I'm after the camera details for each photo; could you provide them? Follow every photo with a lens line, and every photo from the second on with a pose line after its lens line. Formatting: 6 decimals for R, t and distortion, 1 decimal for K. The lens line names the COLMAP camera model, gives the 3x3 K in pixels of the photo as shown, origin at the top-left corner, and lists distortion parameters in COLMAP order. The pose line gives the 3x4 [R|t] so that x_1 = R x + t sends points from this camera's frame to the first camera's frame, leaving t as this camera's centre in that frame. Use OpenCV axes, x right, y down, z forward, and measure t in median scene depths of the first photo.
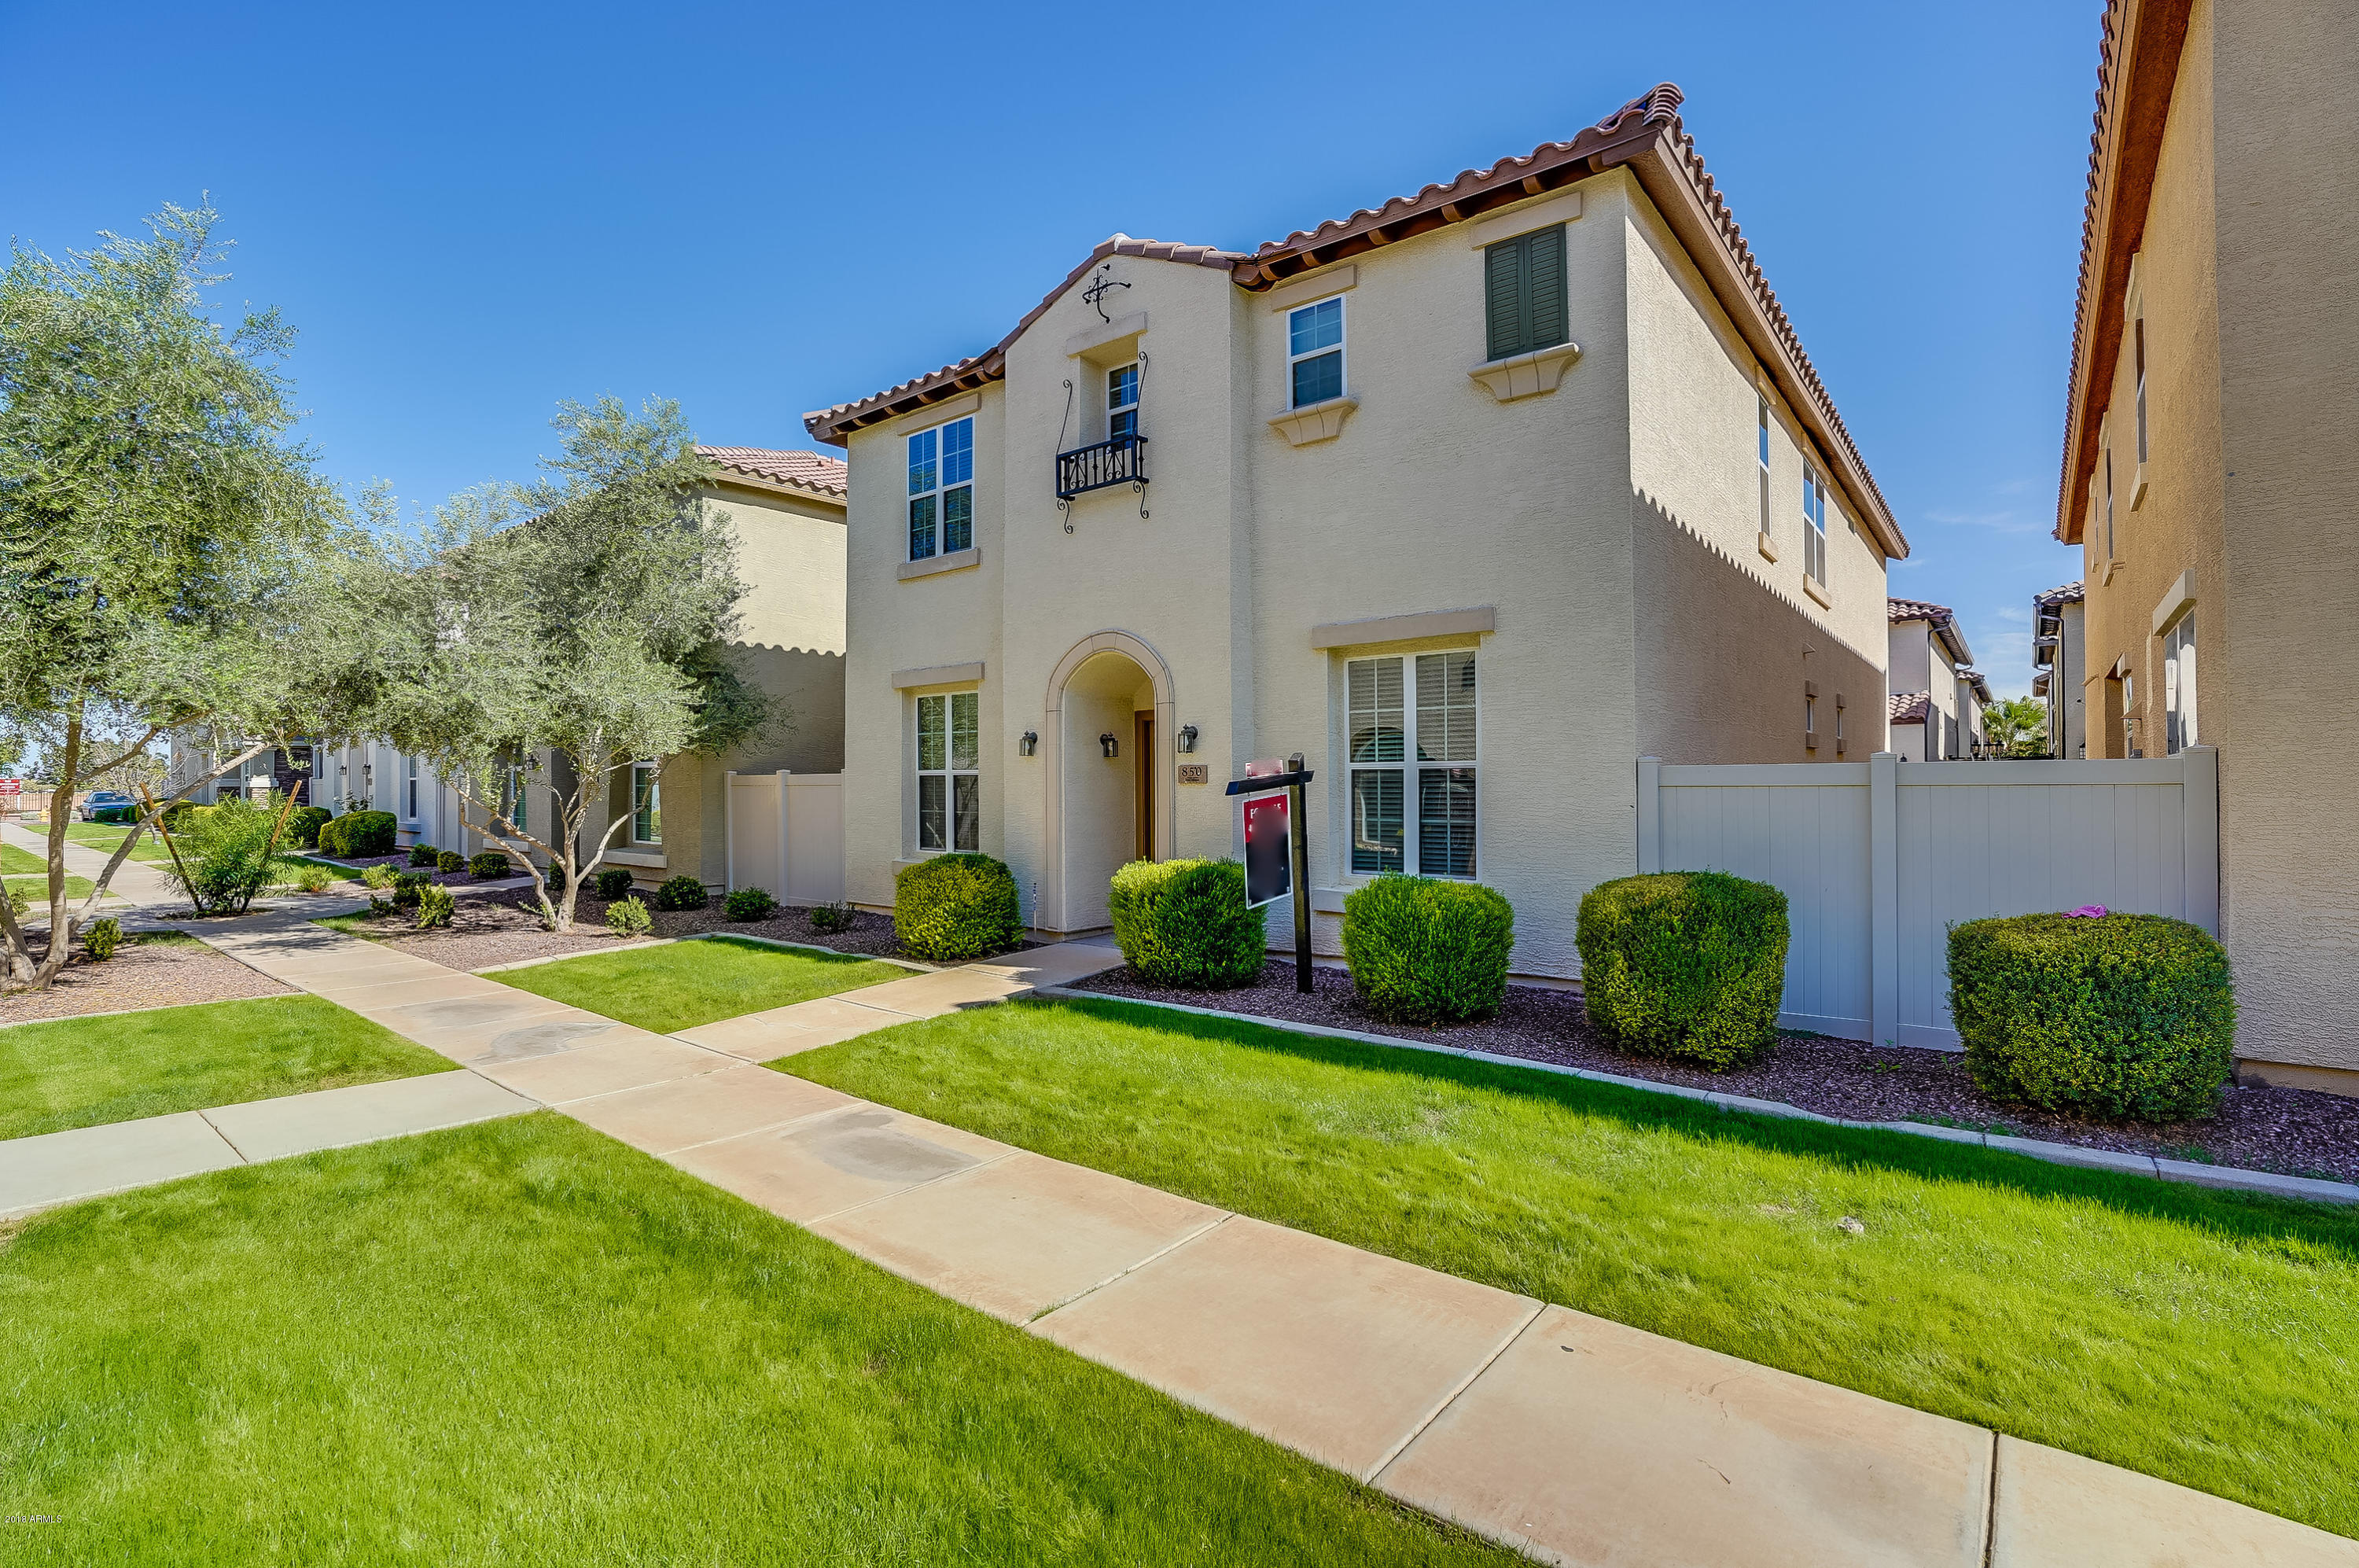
lens RADIAL K [[1100.2, 0, 1176.7], [0, 1100.2, 773.6], [0, 0, 1]] dist [-0.054617, 0.019621]
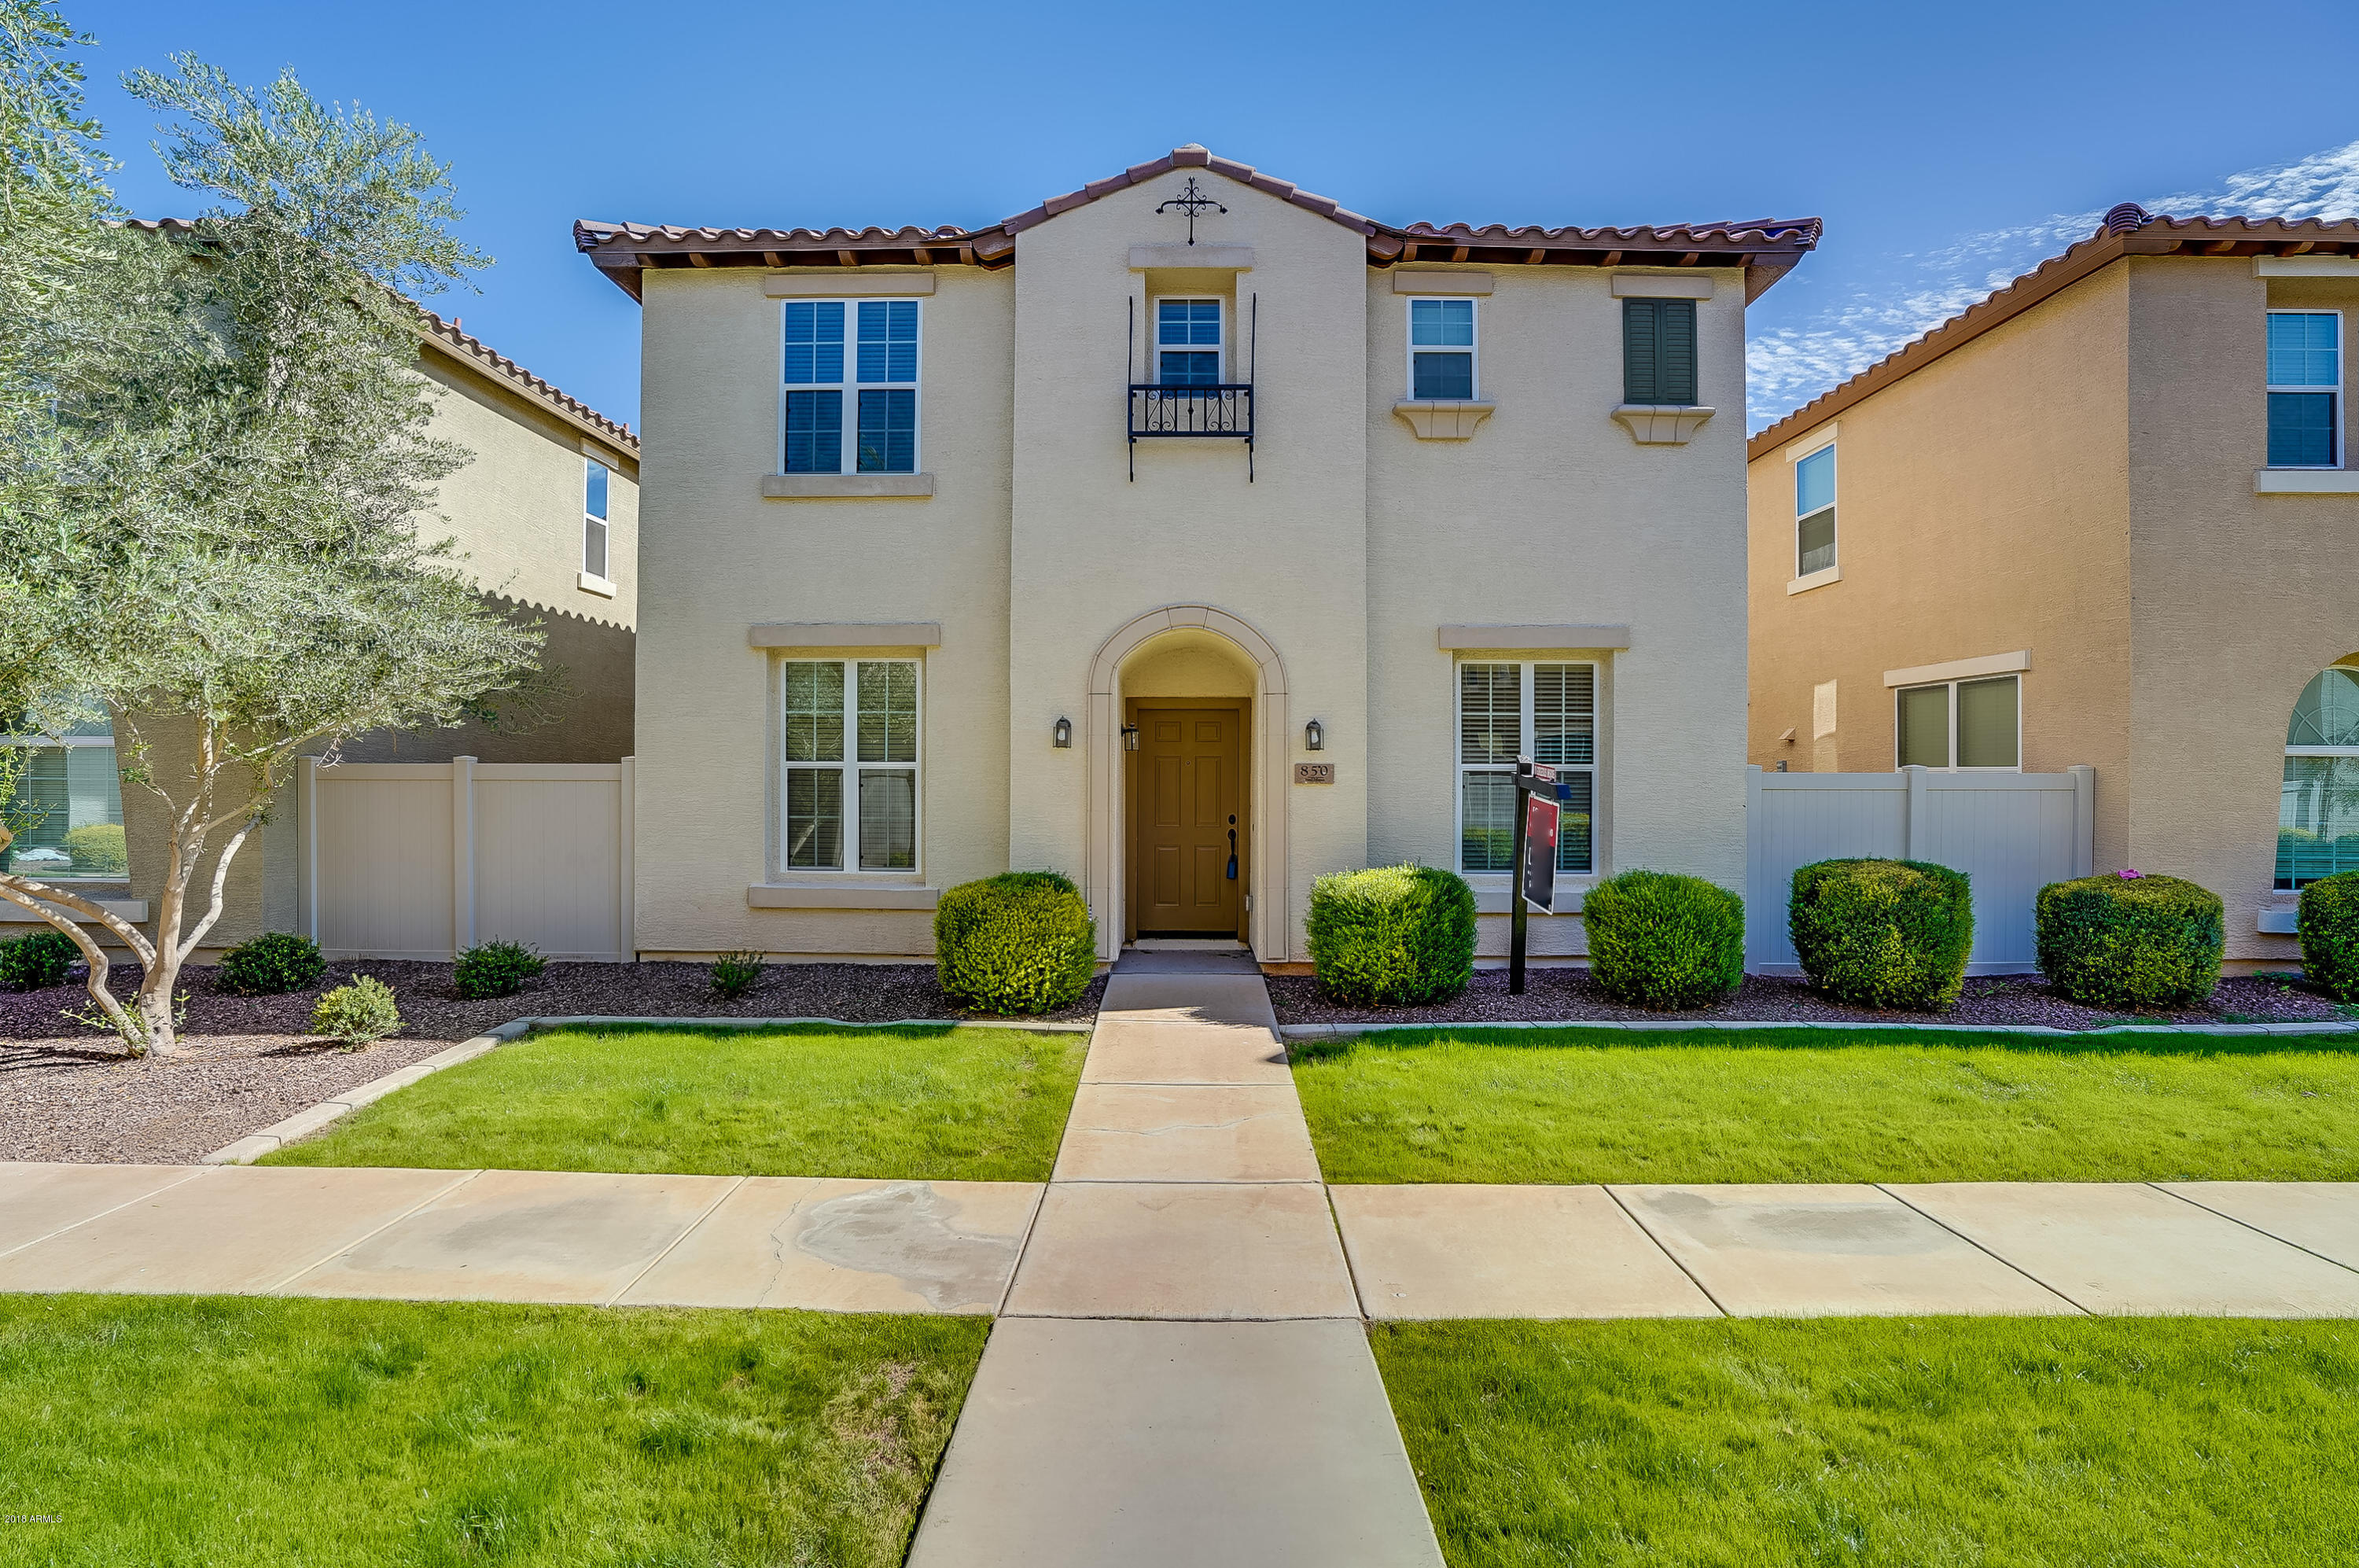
lens RADIAL K [[1089.6, 0, 1177.4], [0, 1089.6, 773.9], [0, 0, 1]] dist [-0.057610, 0.021871]
pose [[0.782256, 0.004940, 0.622938, -0.584001], [-0.012696, 0.999887, 0.008013, -0.004704], [-0.622828, -0.014177, 0.782231, 0.334155]]
